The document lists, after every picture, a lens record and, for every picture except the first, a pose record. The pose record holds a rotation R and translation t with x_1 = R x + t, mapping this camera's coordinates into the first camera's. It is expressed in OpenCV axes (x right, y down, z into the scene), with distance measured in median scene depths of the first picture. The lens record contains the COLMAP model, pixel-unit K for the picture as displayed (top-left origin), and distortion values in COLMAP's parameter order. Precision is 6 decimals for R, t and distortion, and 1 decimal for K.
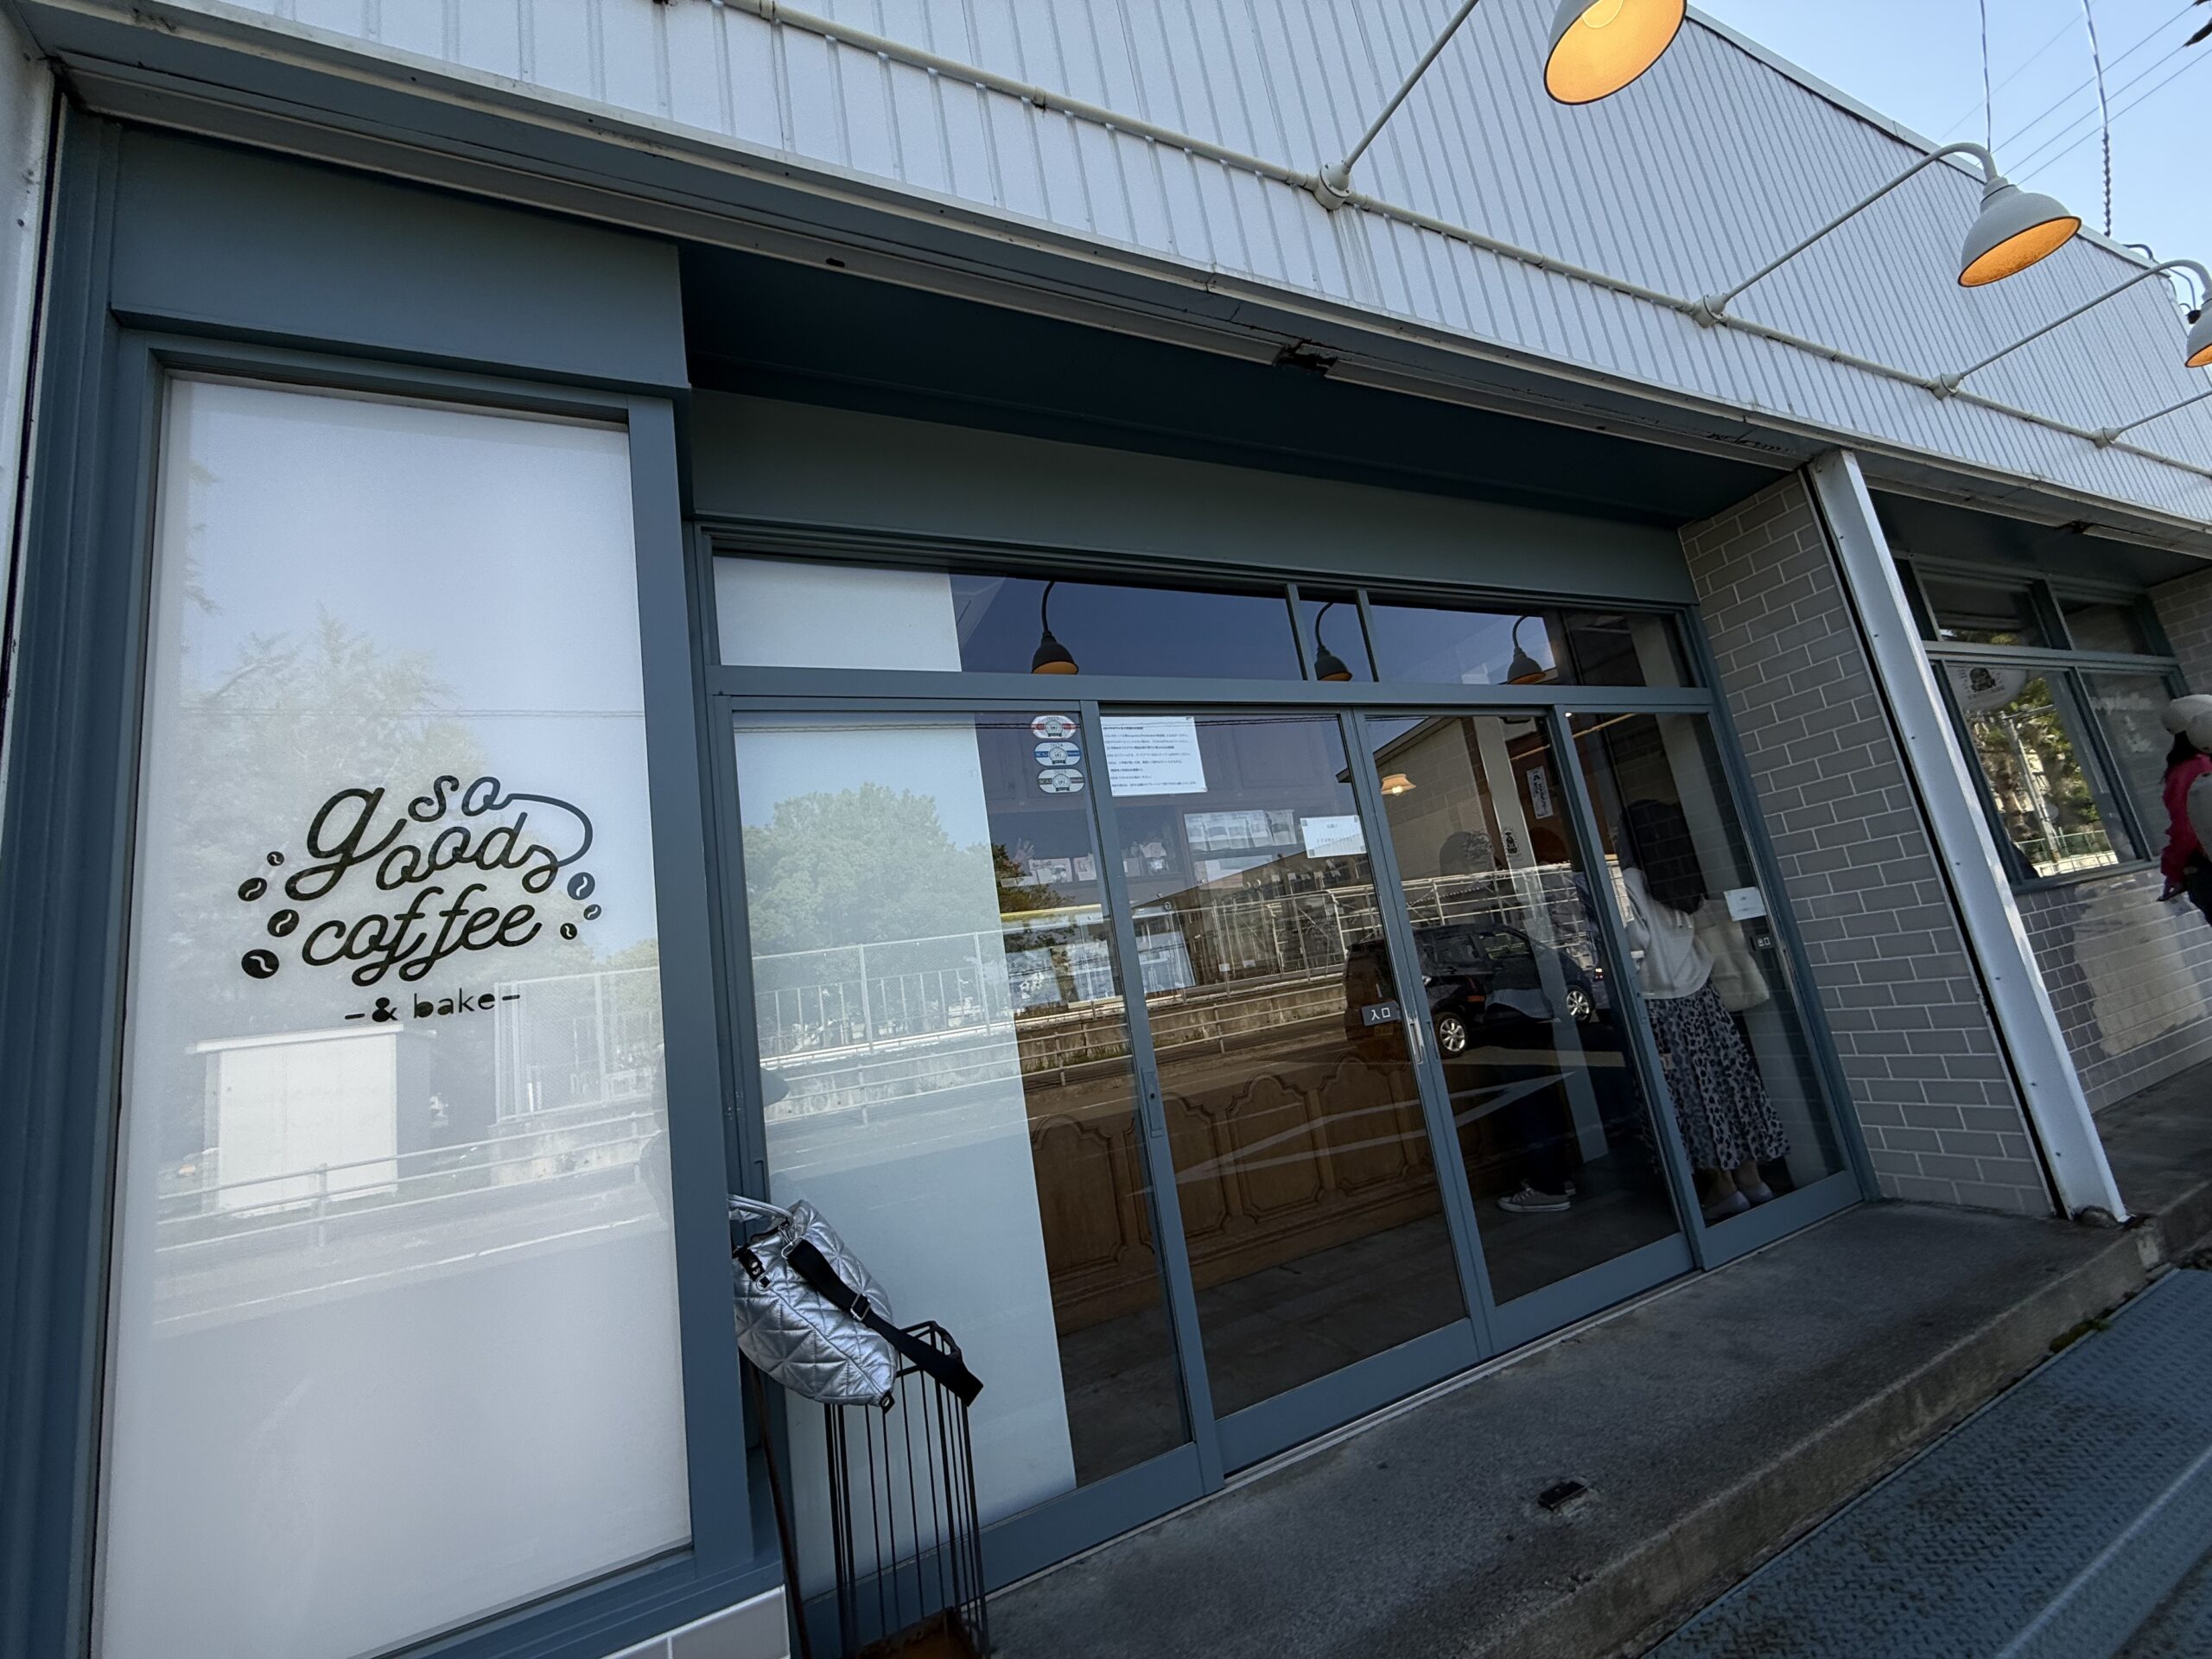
lens RADIAL K [[885.1, 0, 1104.7], [0, 885.1, 828.7], [0, 0, 1]] dist [0.001579, 0.000243]
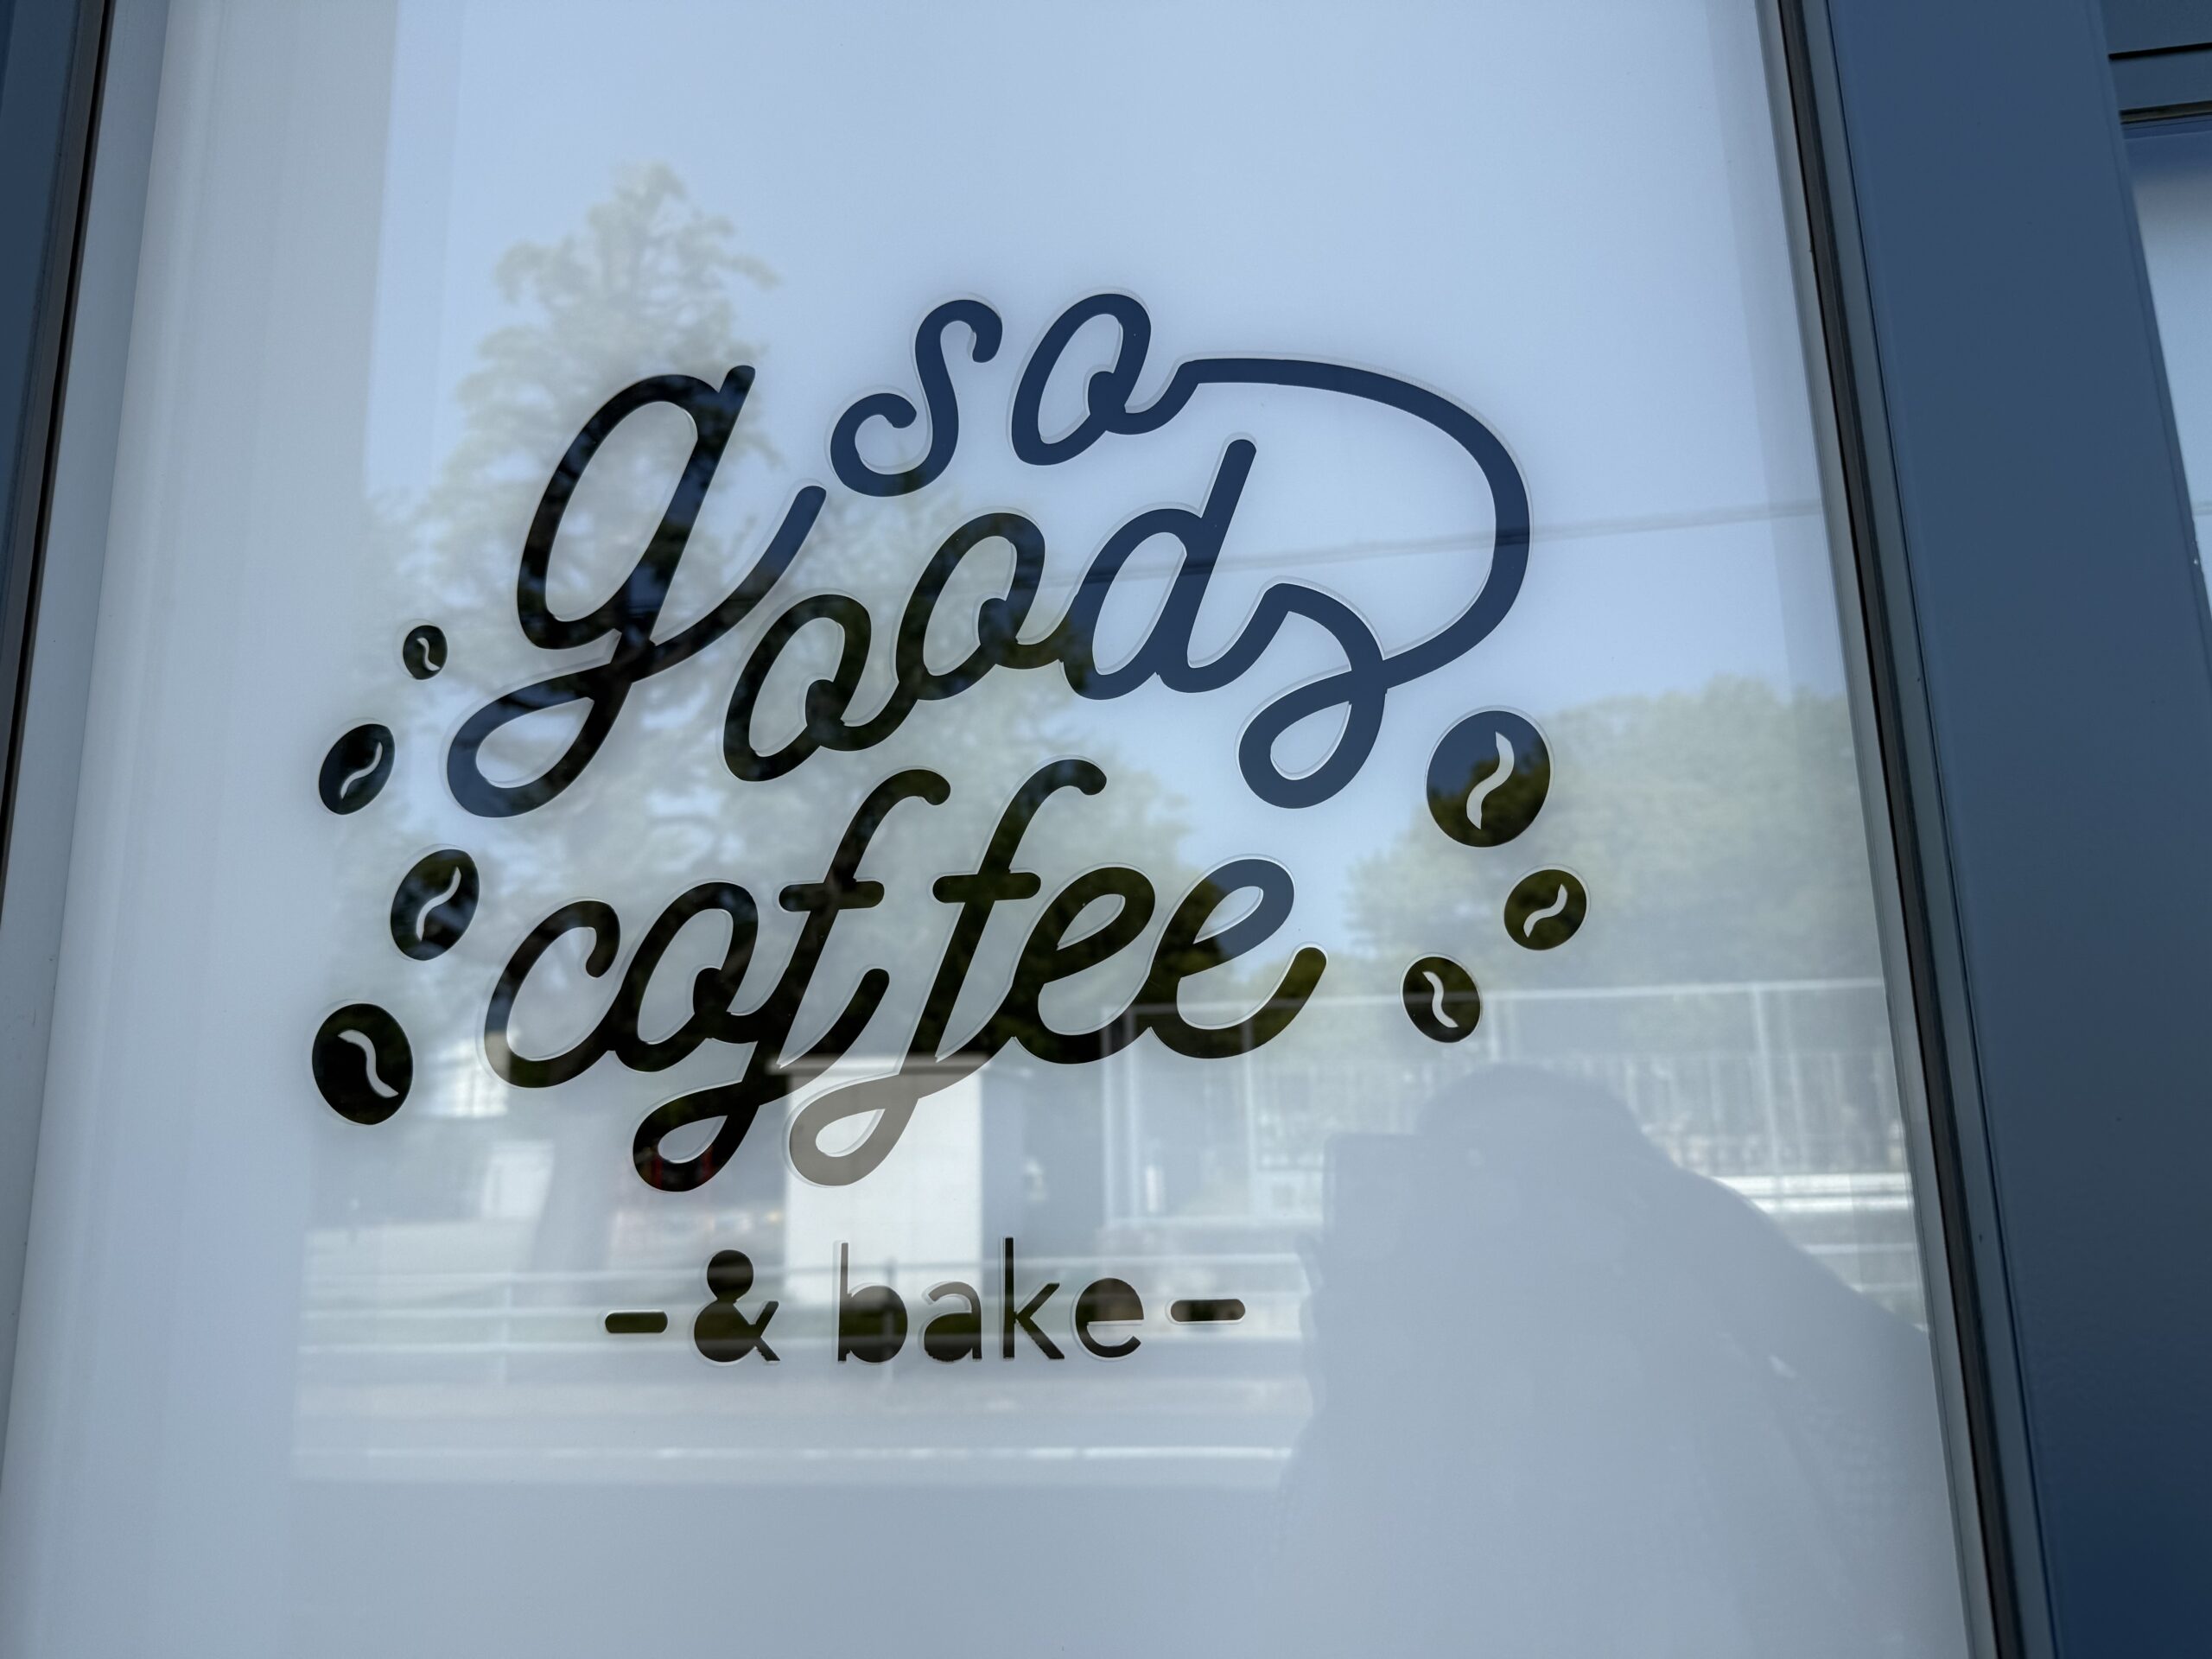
lens RADIAL K [[1680.8, 0, 1107.0], [0, 1680.8, 826.7], [0, 0, 1]] dist [0.010368, 0.000569]
pose [[0.825372, 0.012646, -0.564447, -0.468828], [0.007892, 0.999393, 0.033931, 0.065443], [0.564534, -0.032460, 0.824771, 0.666104]]
